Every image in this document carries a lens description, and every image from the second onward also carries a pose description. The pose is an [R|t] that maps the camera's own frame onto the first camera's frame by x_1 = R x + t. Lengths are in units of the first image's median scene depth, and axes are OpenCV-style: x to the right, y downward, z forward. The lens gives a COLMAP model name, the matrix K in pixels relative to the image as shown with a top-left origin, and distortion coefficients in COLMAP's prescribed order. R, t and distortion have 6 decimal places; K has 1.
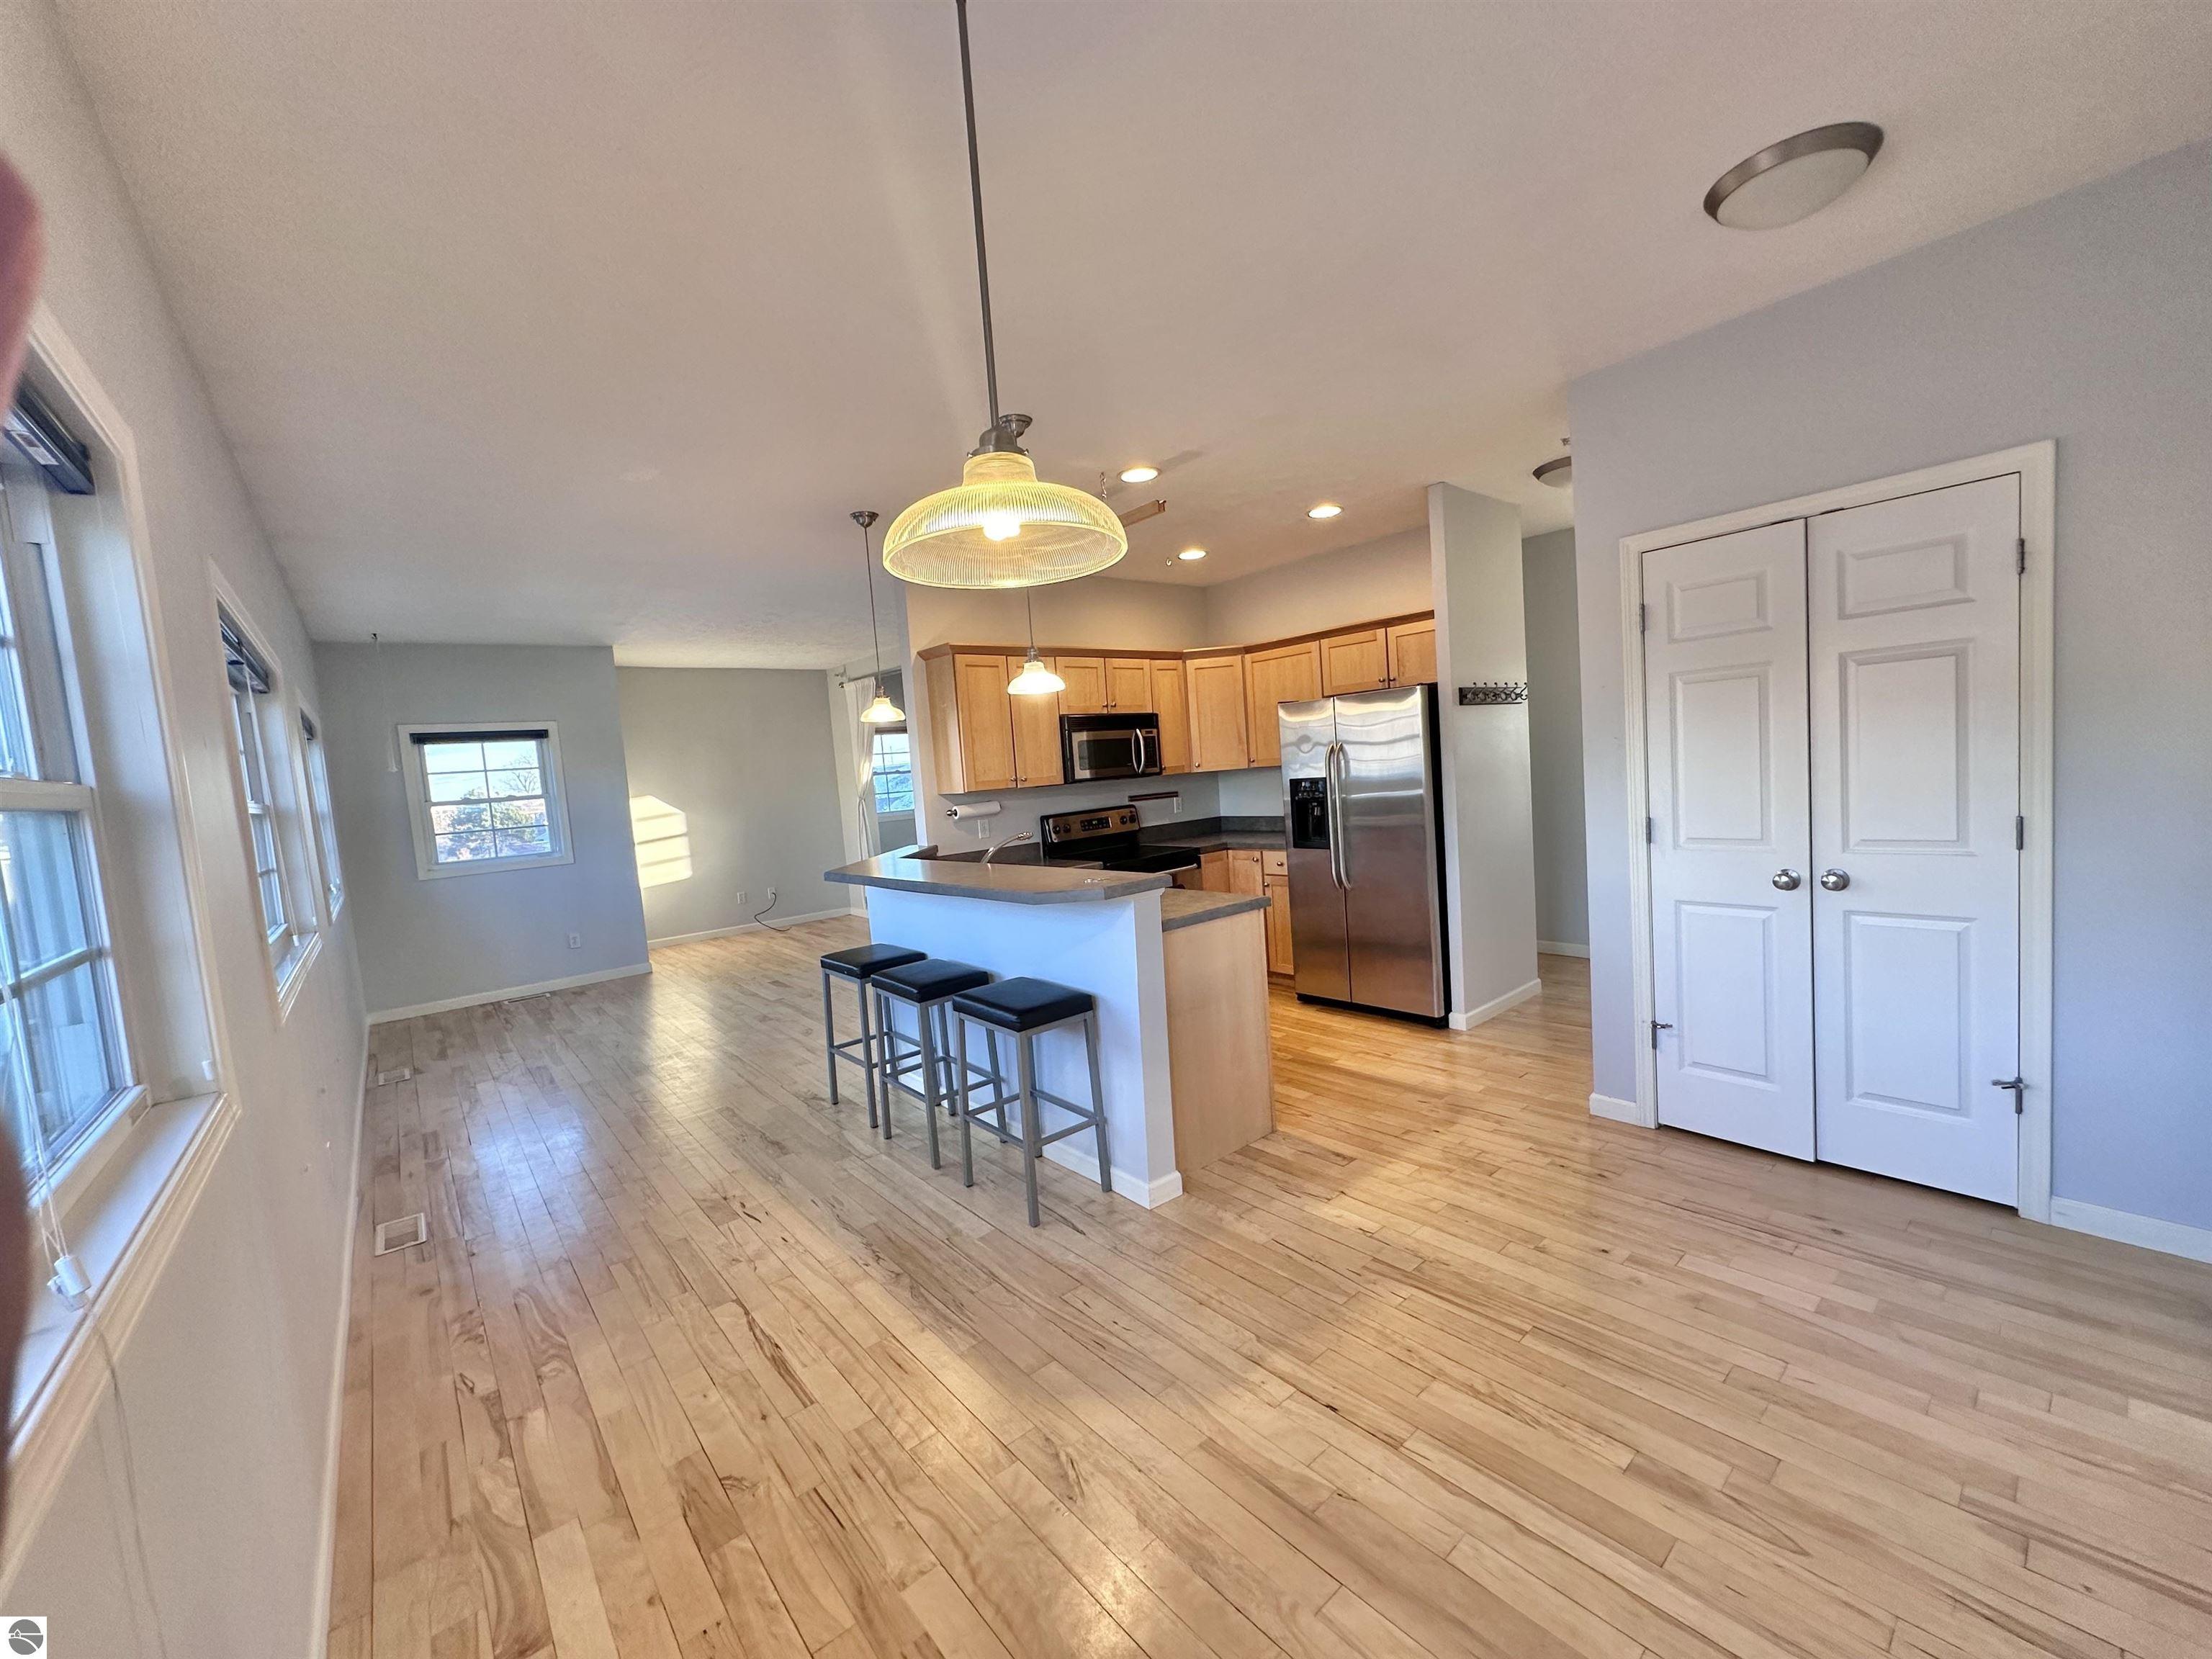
lens RADIAL K [[878.2, 0, 1107.4], [0, 878.2, 834.0], [0, 0, 1]] dist [-0.001177, 0.000173]
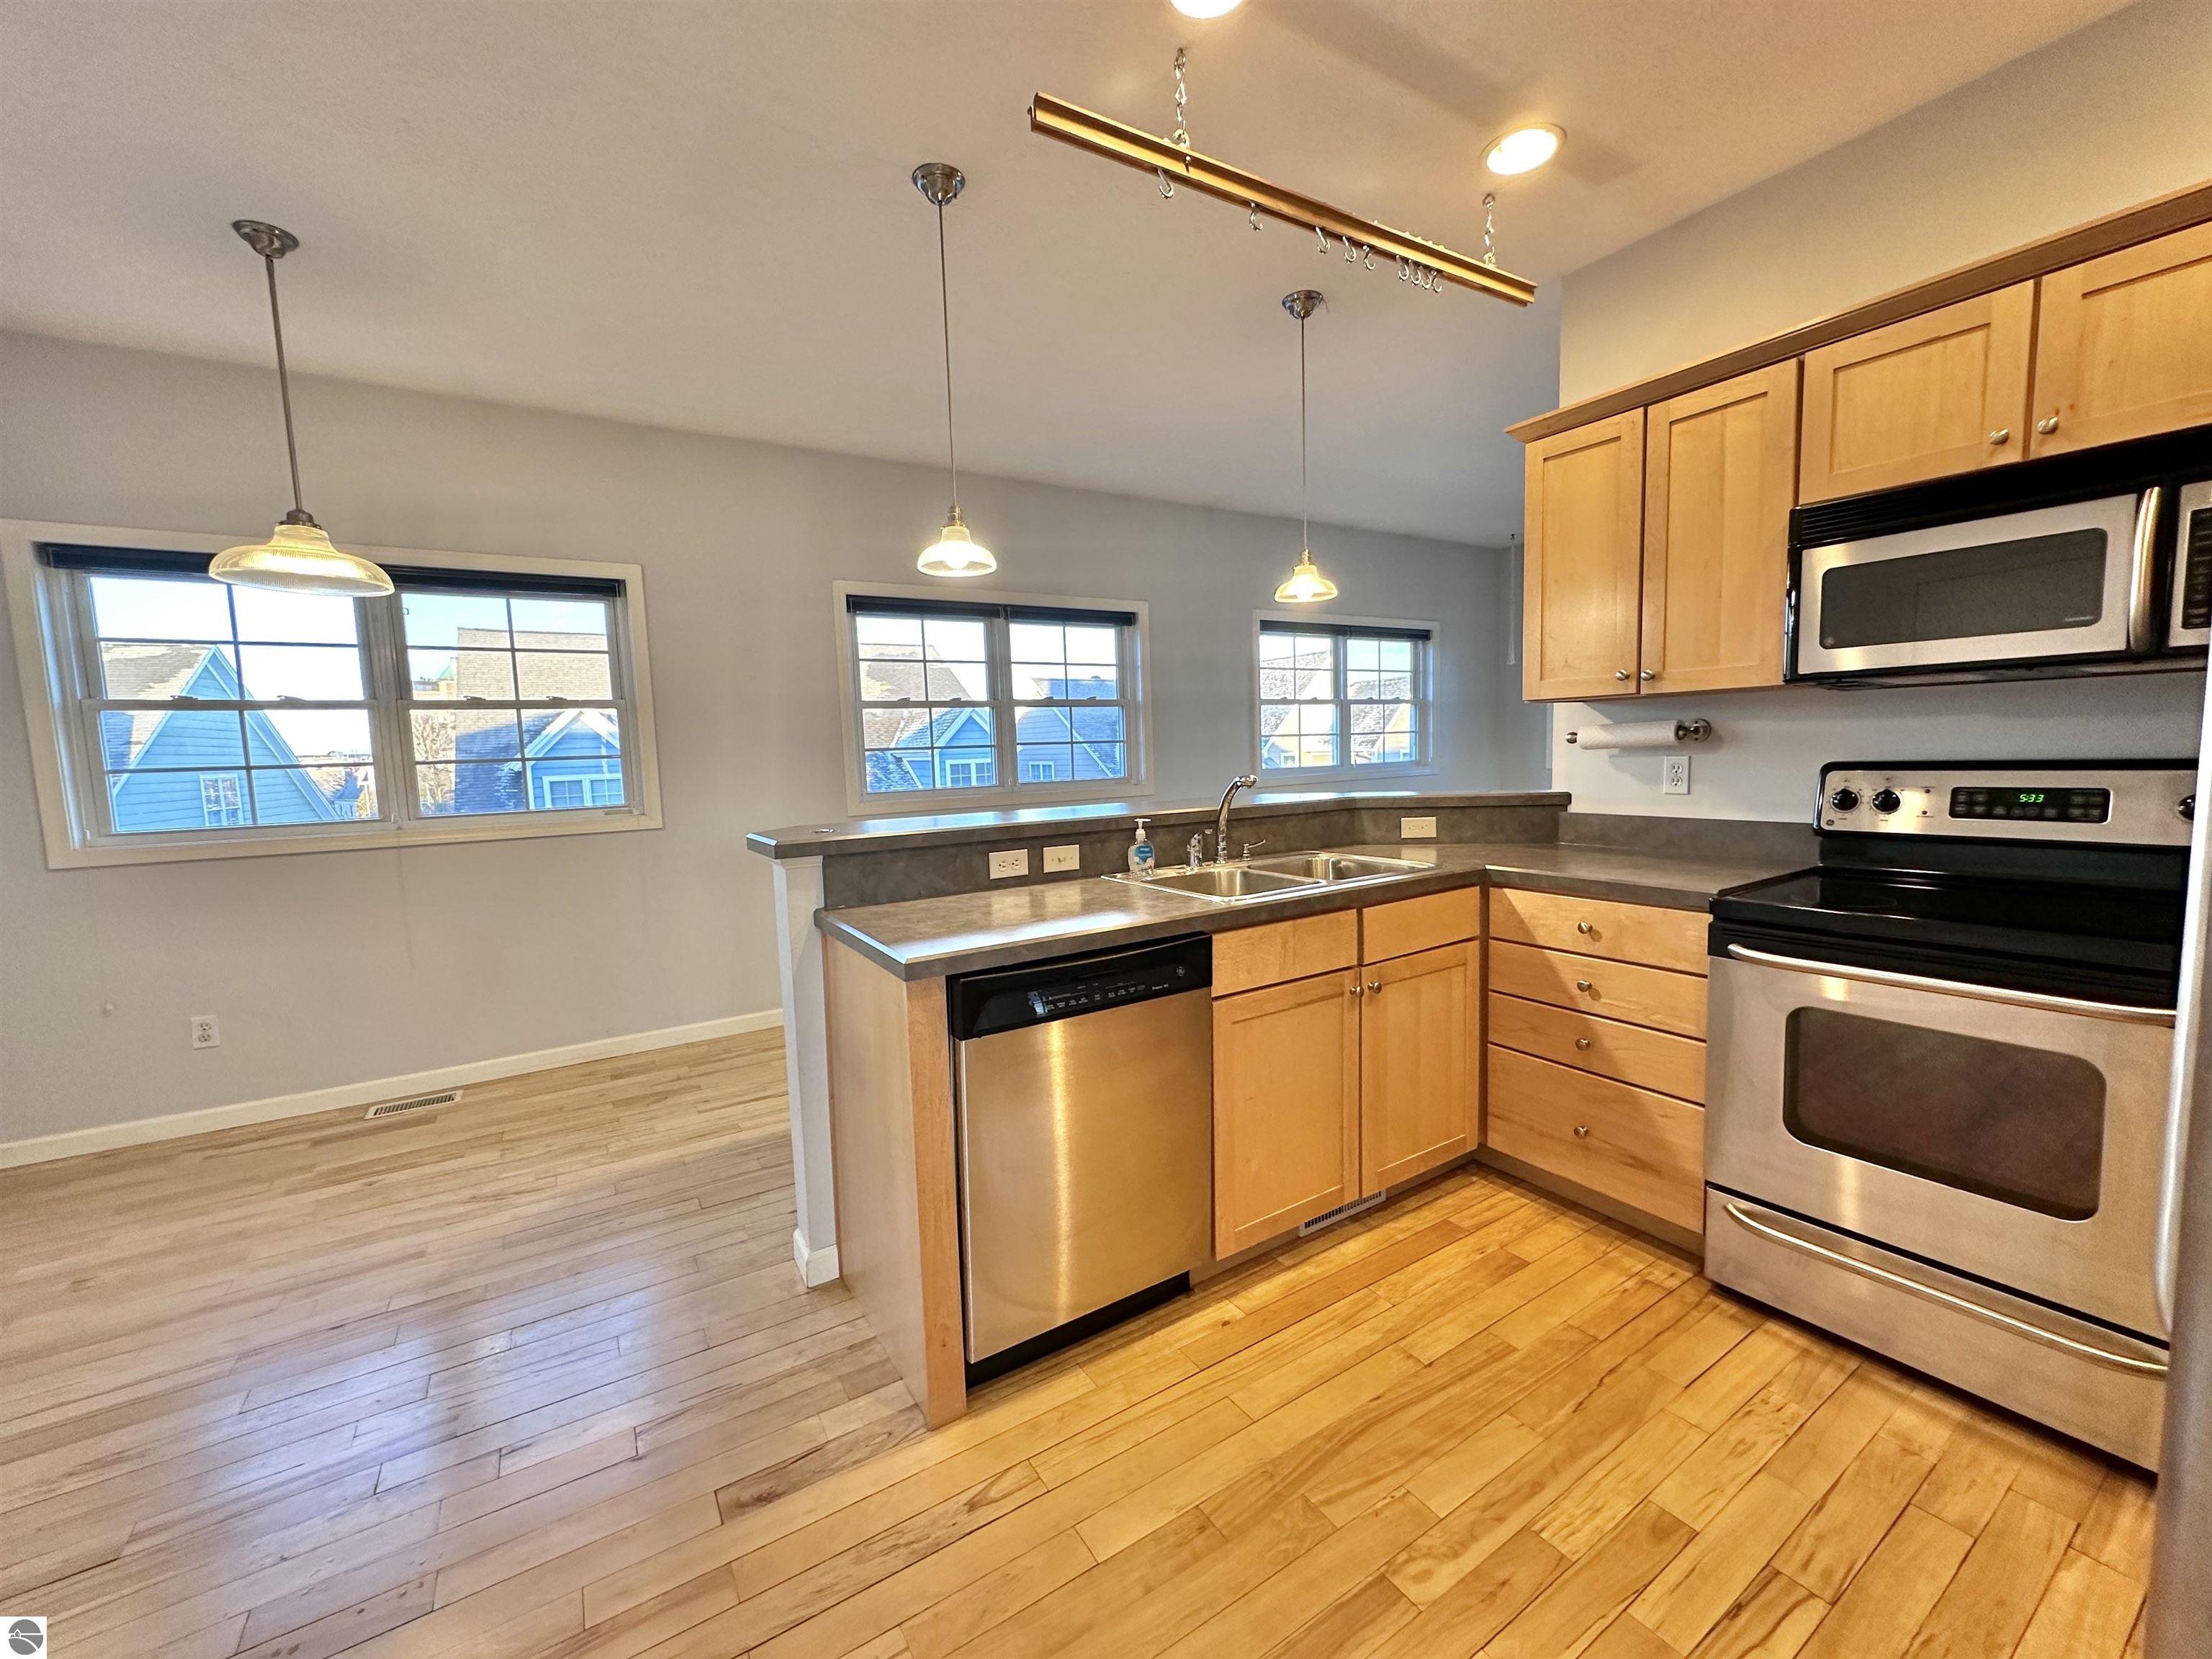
lens RADIAL K [[878.2, 0, 1105.3], [0, 878.2, 831.0], [0, 0, 1]] dist [-0.001177, 0.000173]
pose [[-0.129464, 0.173742, -0.976244, 0.375468], [-0.037015, 0.982997, 0.179853, -0.050131], [0.990893, 0.059420, -0.120831, 0.713030]]
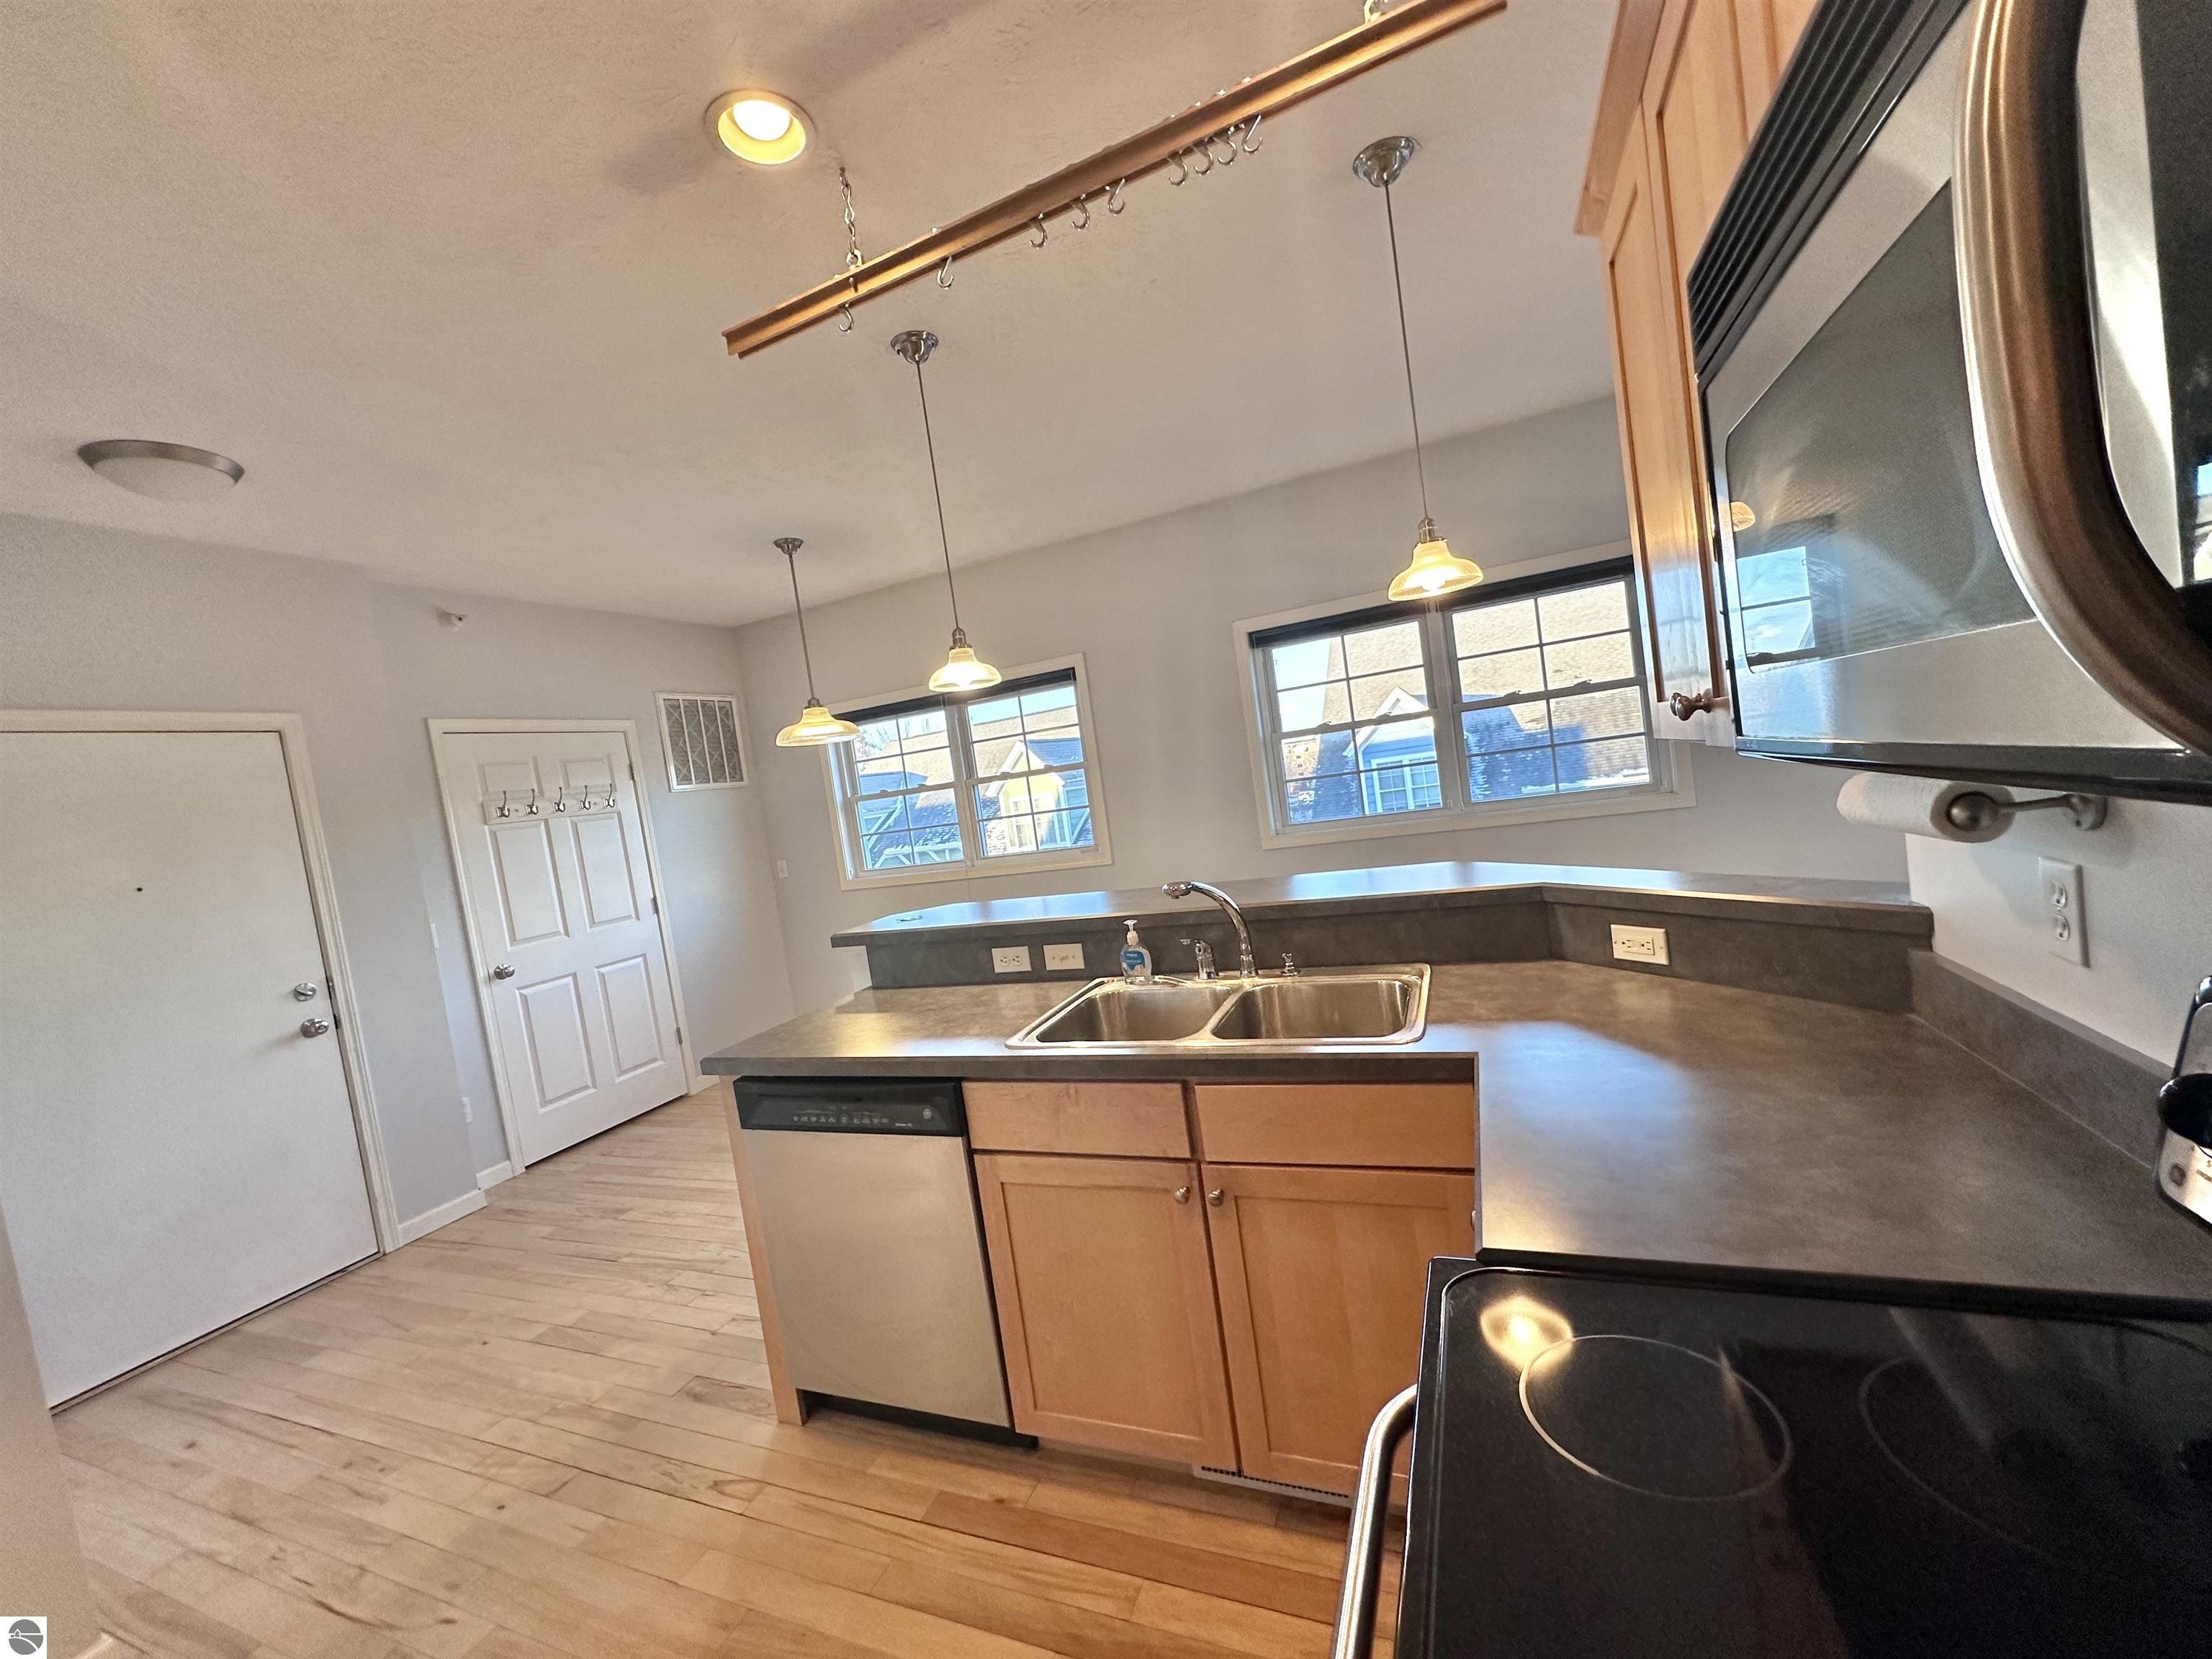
lens RADIAL K [[878.2, 0, 1107.2], [0, 878.2, 829.9], [0, 0, 1]] dist [-0.001177, 0.000173]
pose [[-0.867816, 0.222381, -0.444344, 0.108738], [0.167121, 0.972791, 0.160461, -0.083056], [0.467937, 0.064992, -0.881369, 1.026439]]
